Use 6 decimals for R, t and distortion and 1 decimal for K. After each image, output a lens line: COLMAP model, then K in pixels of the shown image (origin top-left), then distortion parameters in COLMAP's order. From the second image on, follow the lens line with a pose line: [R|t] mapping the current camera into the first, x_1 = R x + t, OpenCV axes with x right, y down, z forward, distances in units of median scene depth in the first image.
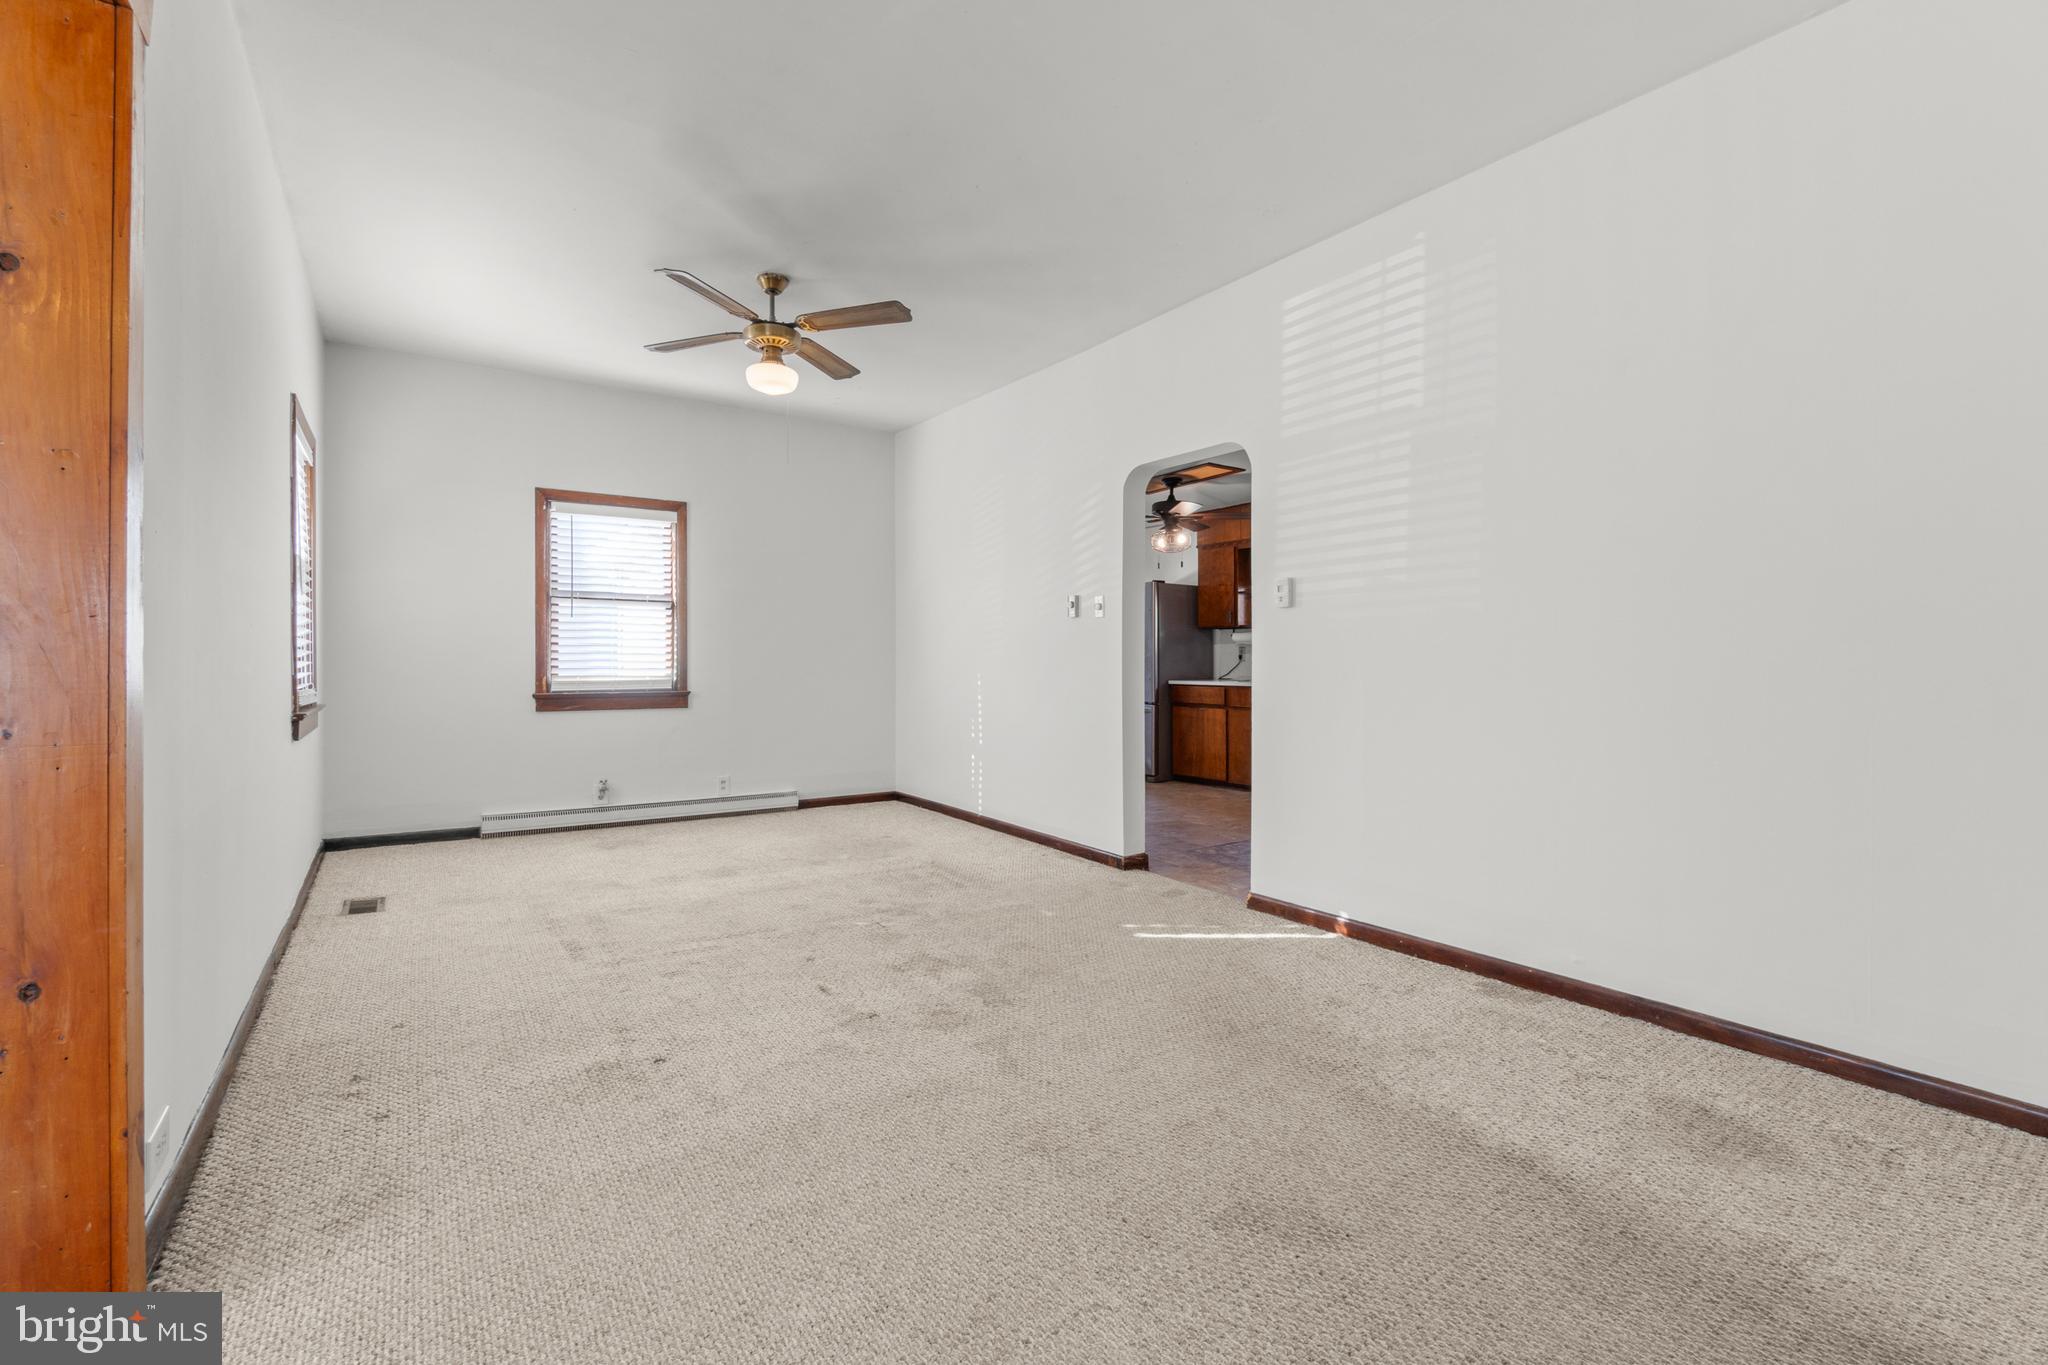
lens RADIAL K [[886.3, 0, 1007.4], [0, 886.3, 665.9], [0, 0, 1]] dist [-0.006287, 0.002246]
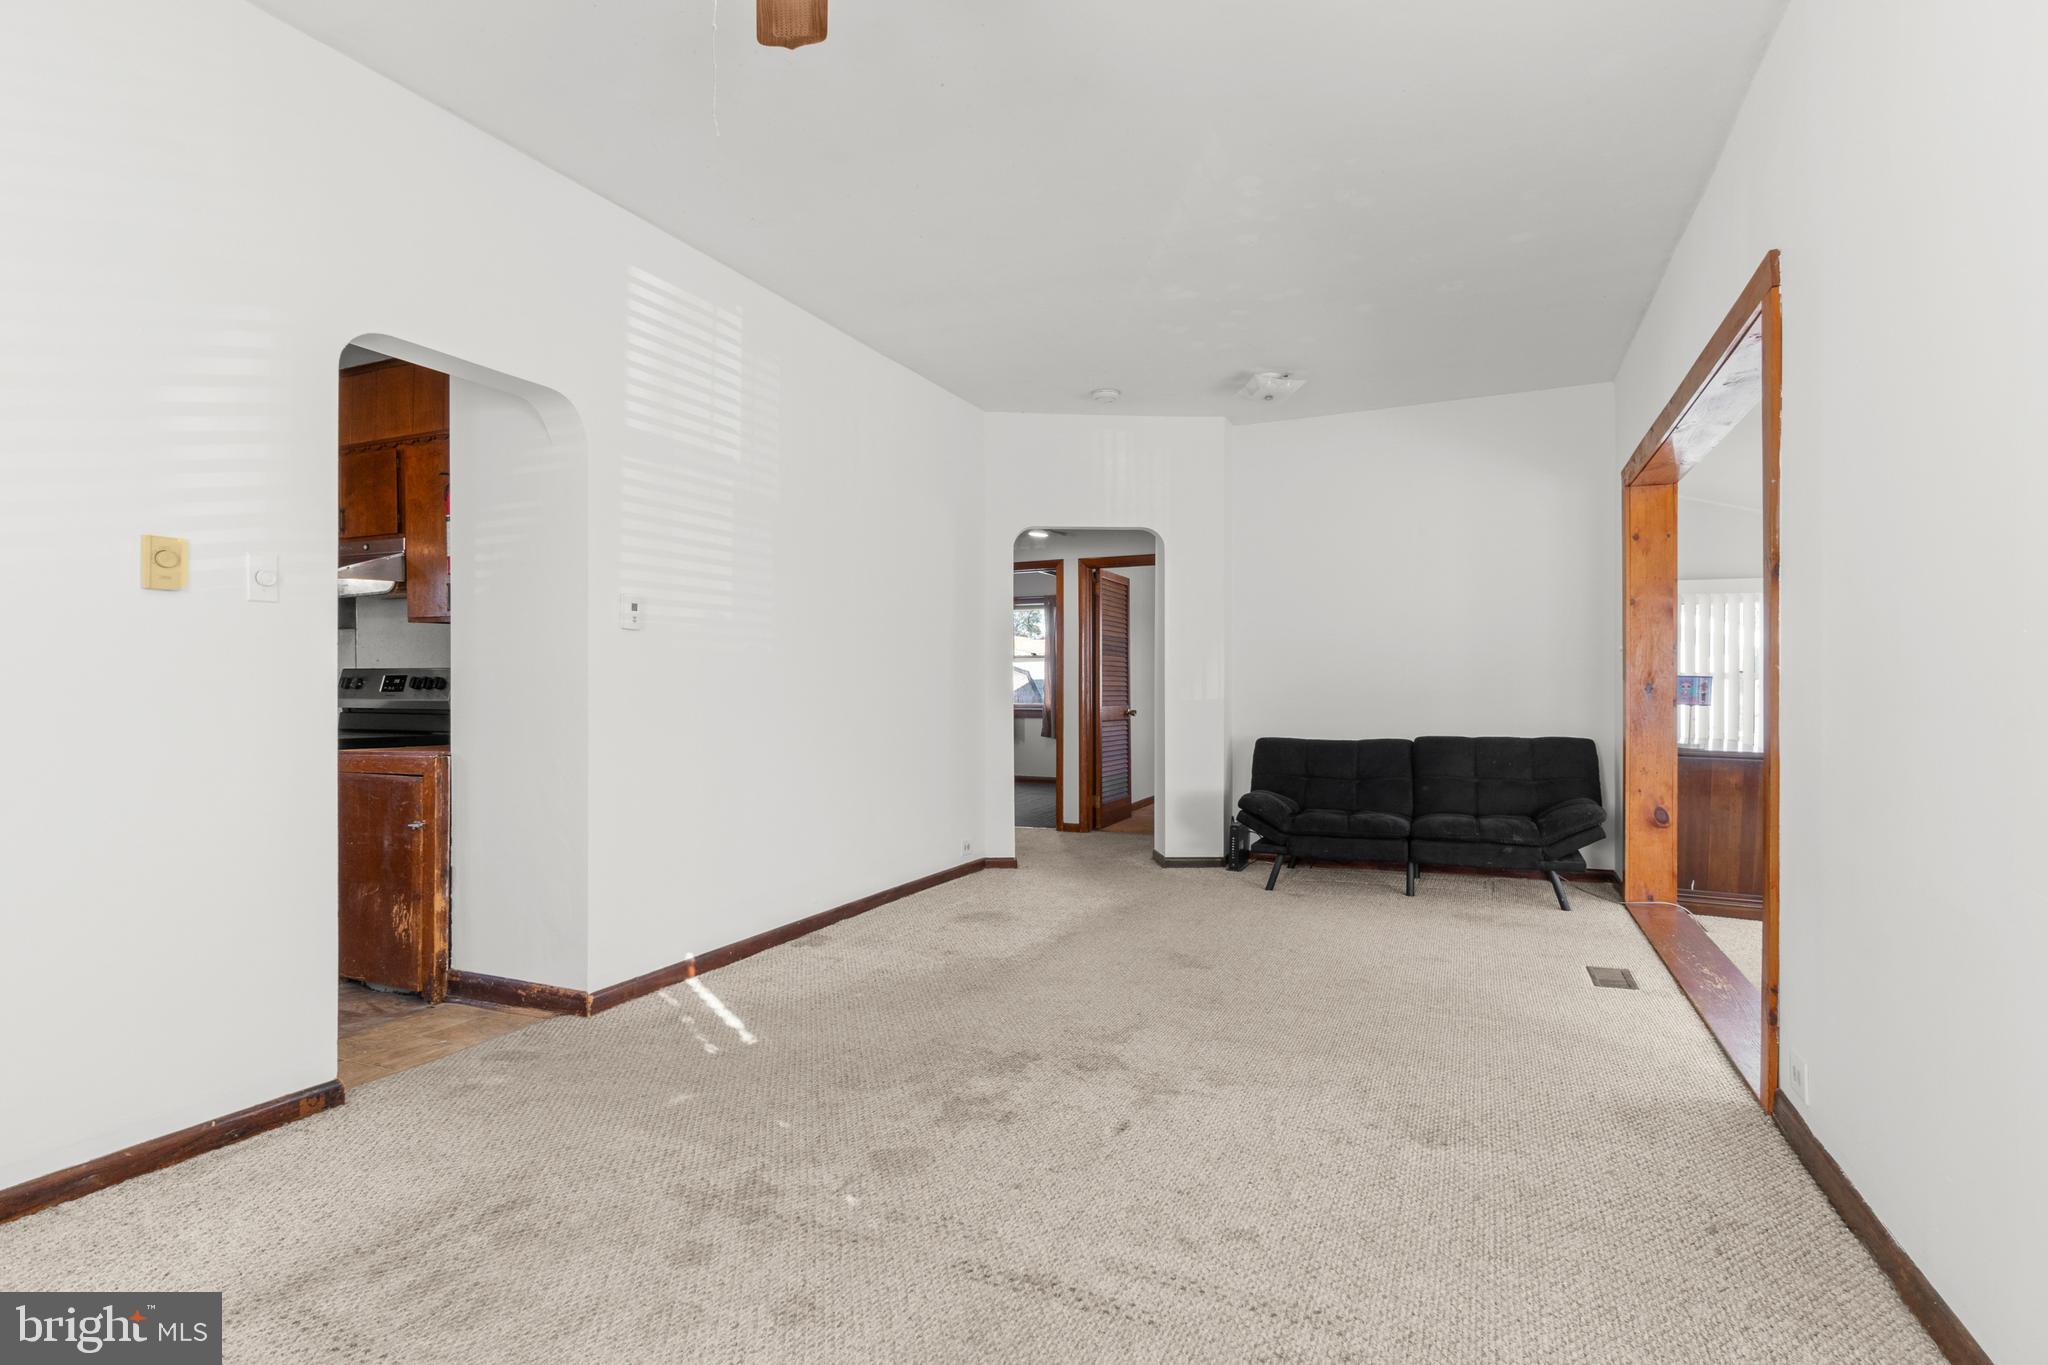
lens RADIAL K [[1033.8, 0, 1020.2], [0, 1033.8, 692.0], [0, 0, 1]] dist [-0.001751, -0.000031]
pose [[-0.530427, -0.006681, 0.847704, -0.710525], [0.002532, 0.999952, 0.009465, -0.014864], [-0.847727, 0.007166, -0.530385, 1.200761]]
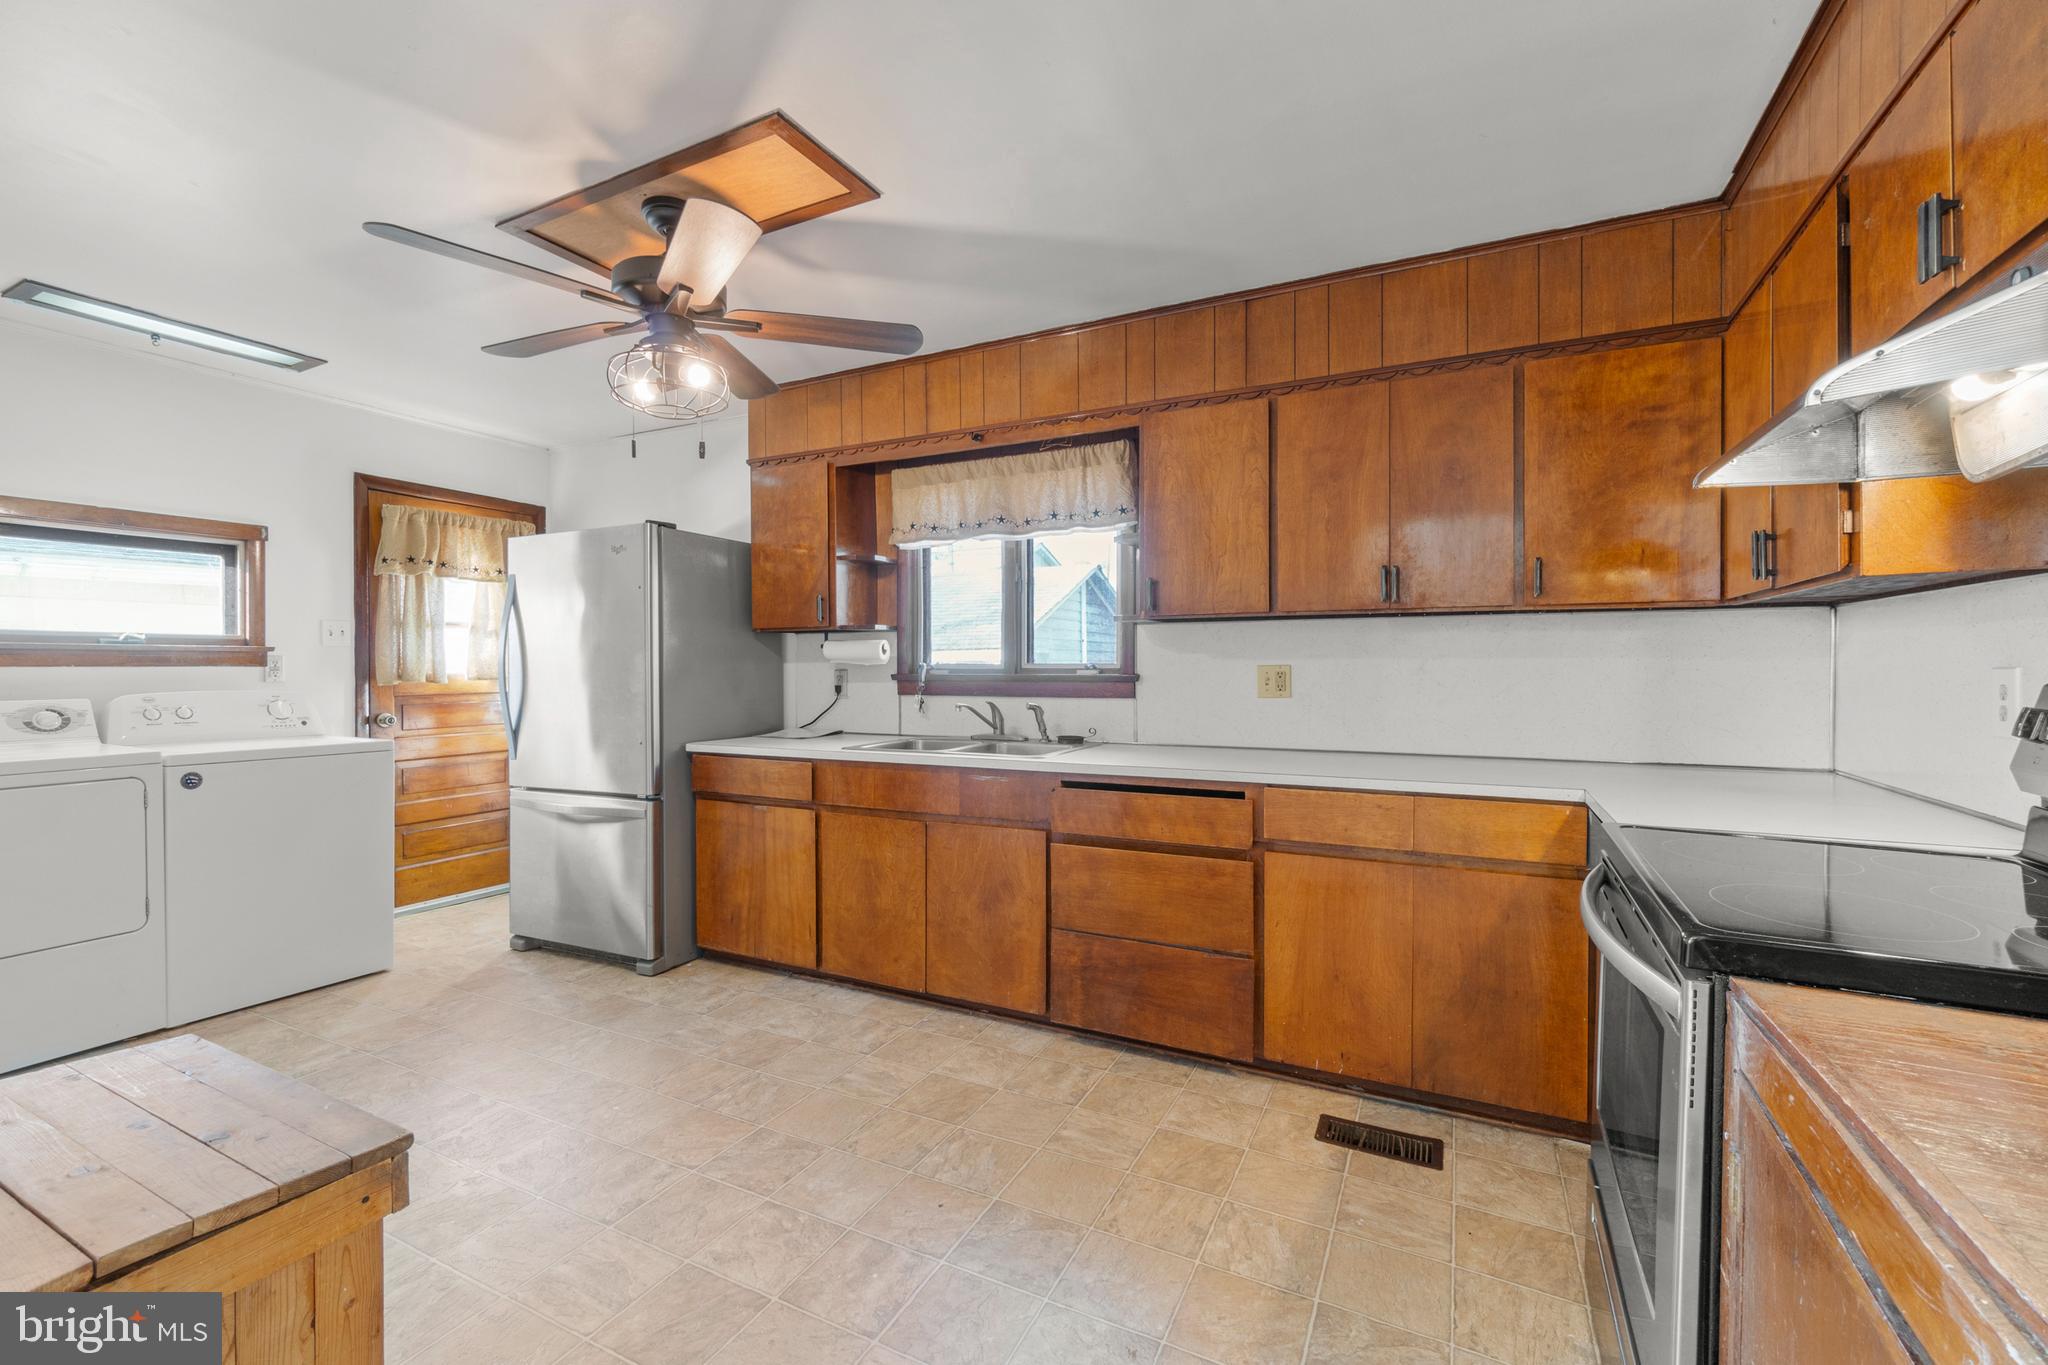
lens RADIAL K [[886.3, 0, 1014.8], [0, 886.3, 670.0], [0, 0, 1]] dist [-0.006287, 0.002246]
pose [[0.881134, -0.003918, 0.472851, 0.128511], [0.005728, 0.999981, -0.002388, -0.021850], [-0.472833, 0.004813, 0.881139, 0.575850]]
